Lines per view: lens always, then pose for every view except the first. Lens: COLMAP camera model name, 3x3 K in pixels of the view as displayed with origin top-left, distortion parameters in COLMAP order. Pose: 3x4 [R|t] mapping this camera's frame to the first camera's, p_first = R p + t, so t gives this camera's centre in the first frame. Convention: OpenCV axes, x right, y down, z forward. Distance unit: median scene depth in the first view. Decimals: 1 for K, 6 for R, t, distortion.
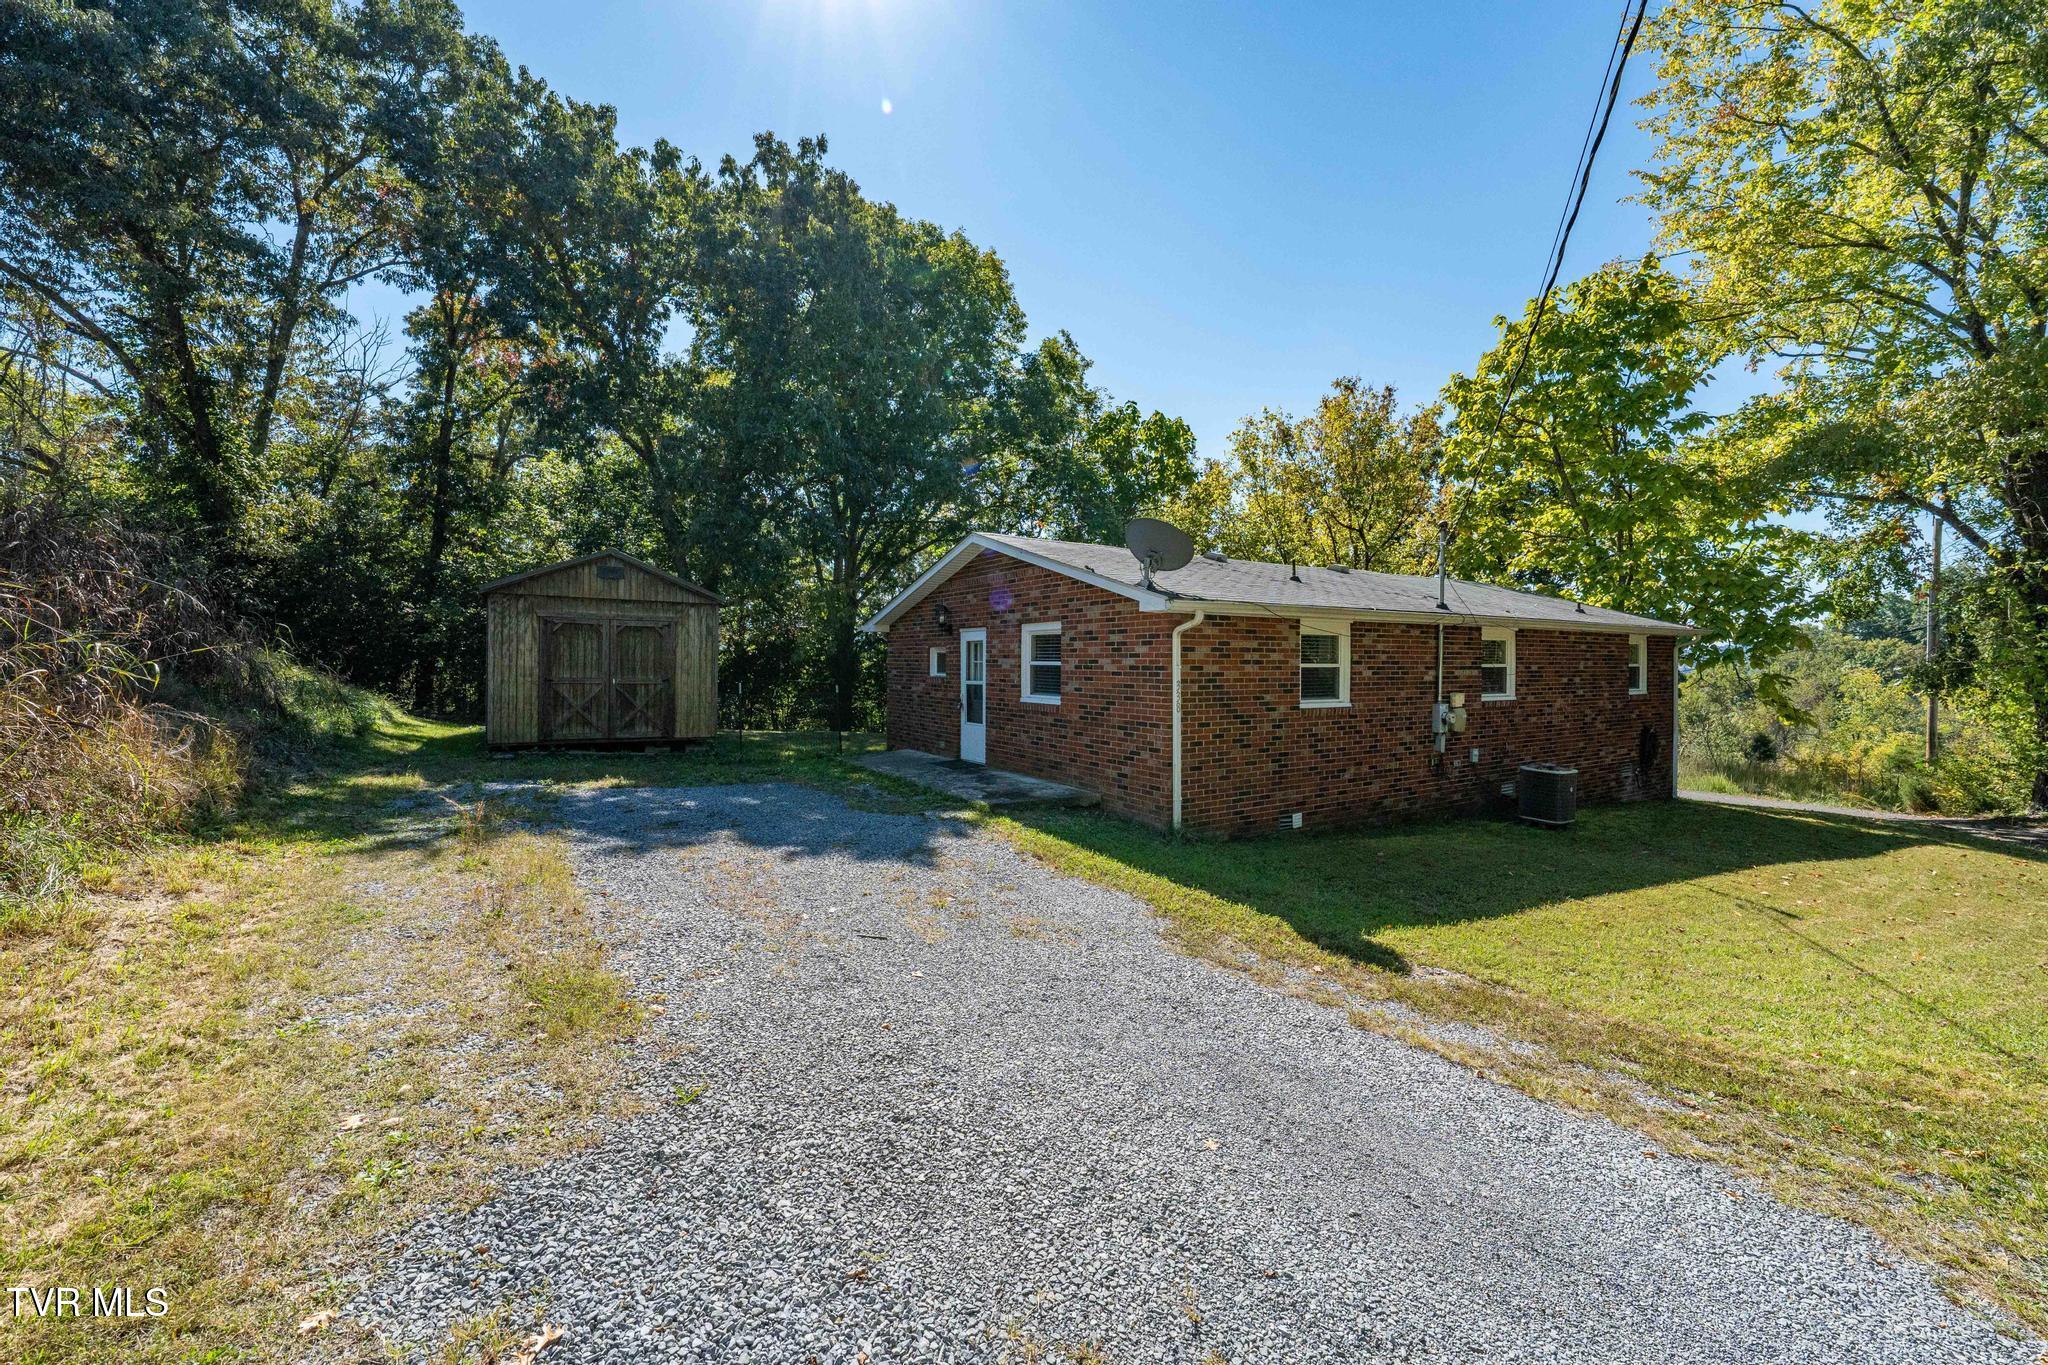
lens RADIAL K [[886.2, 0, 1078.6], [0, 886.2, 679.1], [0, 0, 1]] dist [-0.002302, 0.001666]
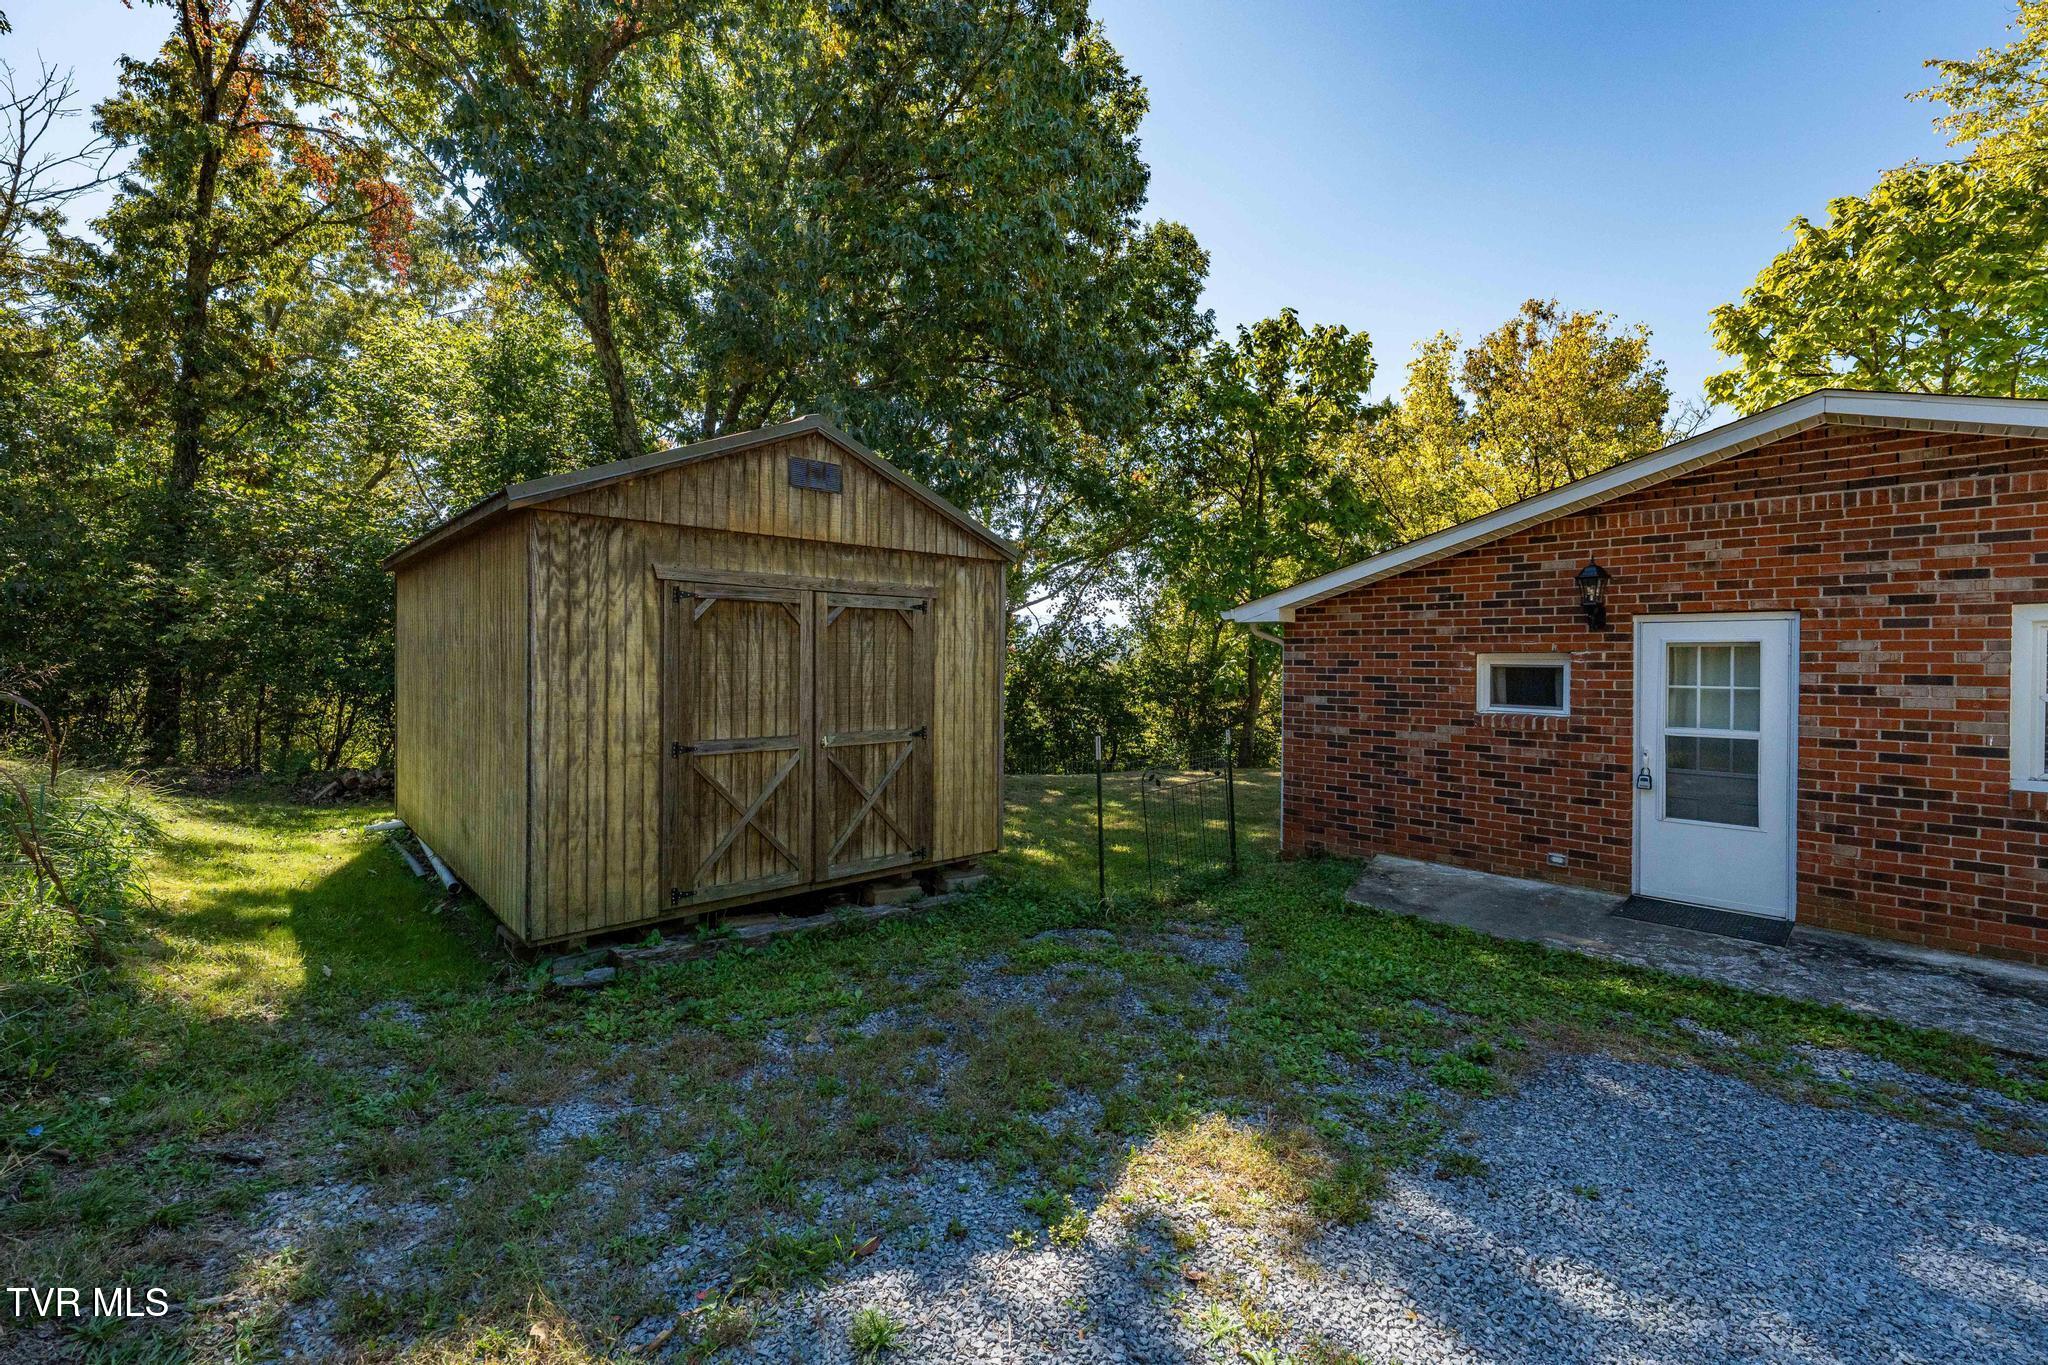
lens RADIAL K [[886.2, 0, 1071.5], [0, 886.2, 669.1], [0, 0, 1]] dist [-0.002302, 0.001666]
pose [[0.979660, -0.010749, 0.200378, -0.452107], [0.010530, 0.999942, 0.002160, -0.028511], [-0.200390, -0.000006, 0.979716, 0.527535]]
